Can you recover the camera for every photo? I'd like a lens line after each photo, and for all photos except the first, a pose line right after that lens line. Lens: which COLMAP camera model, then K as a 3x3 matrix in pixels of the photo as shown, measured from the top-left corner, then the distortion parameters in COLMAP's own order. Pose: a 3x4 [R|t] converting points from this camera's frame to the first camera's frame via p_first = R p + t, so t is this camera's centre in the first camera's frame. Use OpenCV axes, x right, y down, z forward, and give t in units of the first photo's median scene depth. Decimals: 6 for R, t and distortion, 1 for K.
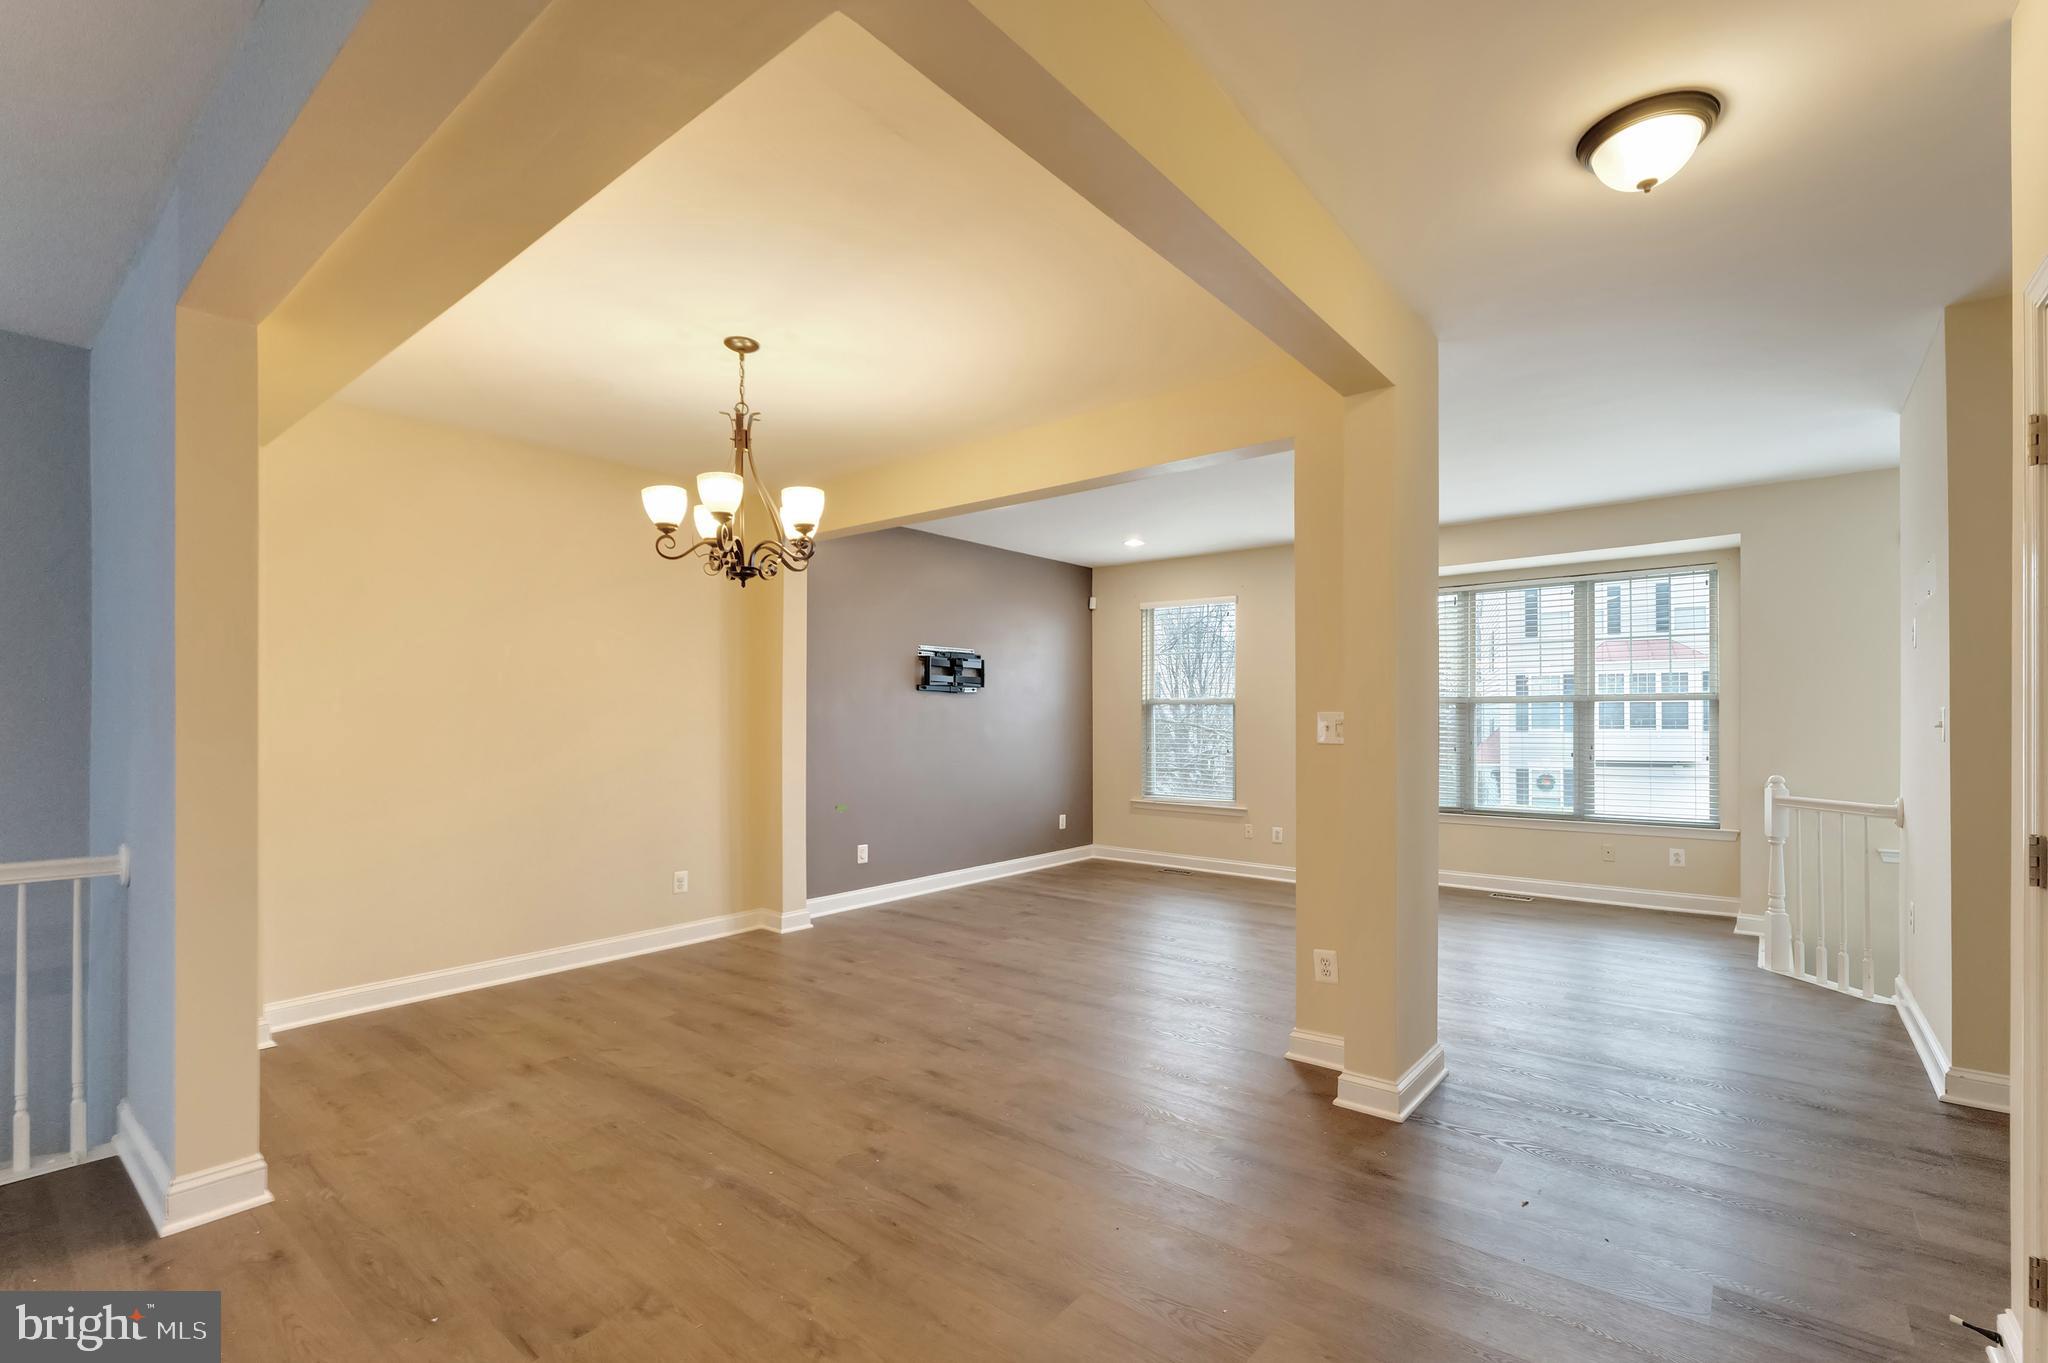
lens RADIAL K [[907.1, 0, 1020.9], [0, 907.1, 716.4], [0, 0, 1]] dist [0.000149, -0.000074]
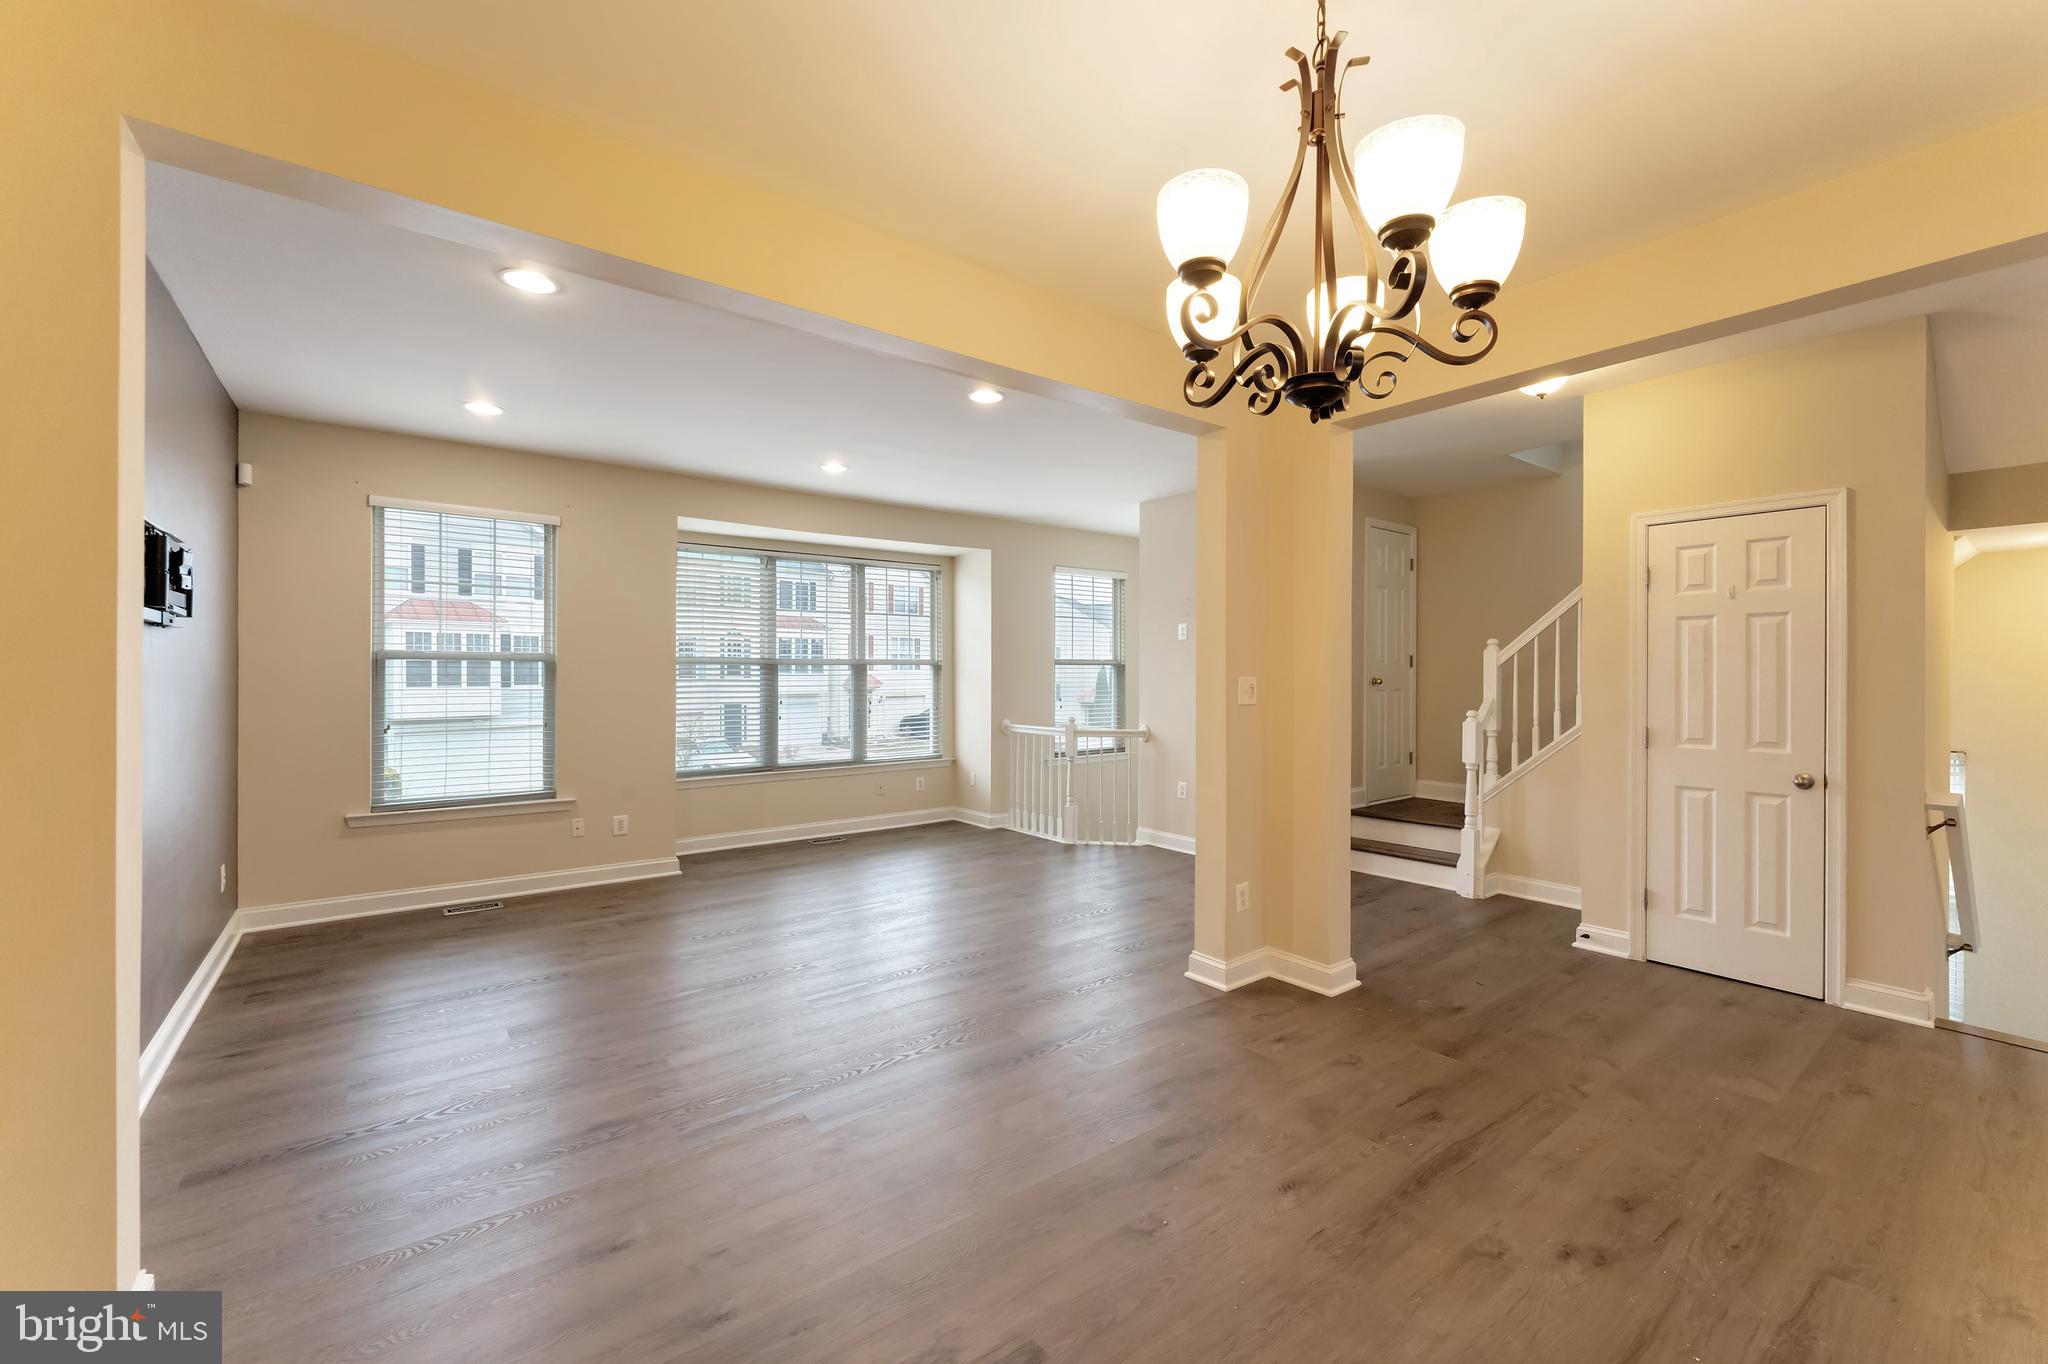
lens RADIAL K [[832.4, 0, 1027.3], [0, 832.4, 677.5], [0, 0, 1]] dist [0.001379, 0.000059]
pose [[0.230543, -0.003504, 0.973056, -0.384758], [-0.000887, 0.999992, 0.003811, -0.003884], [-0.973062, -0.001742, 0.230538, 0.518991]]
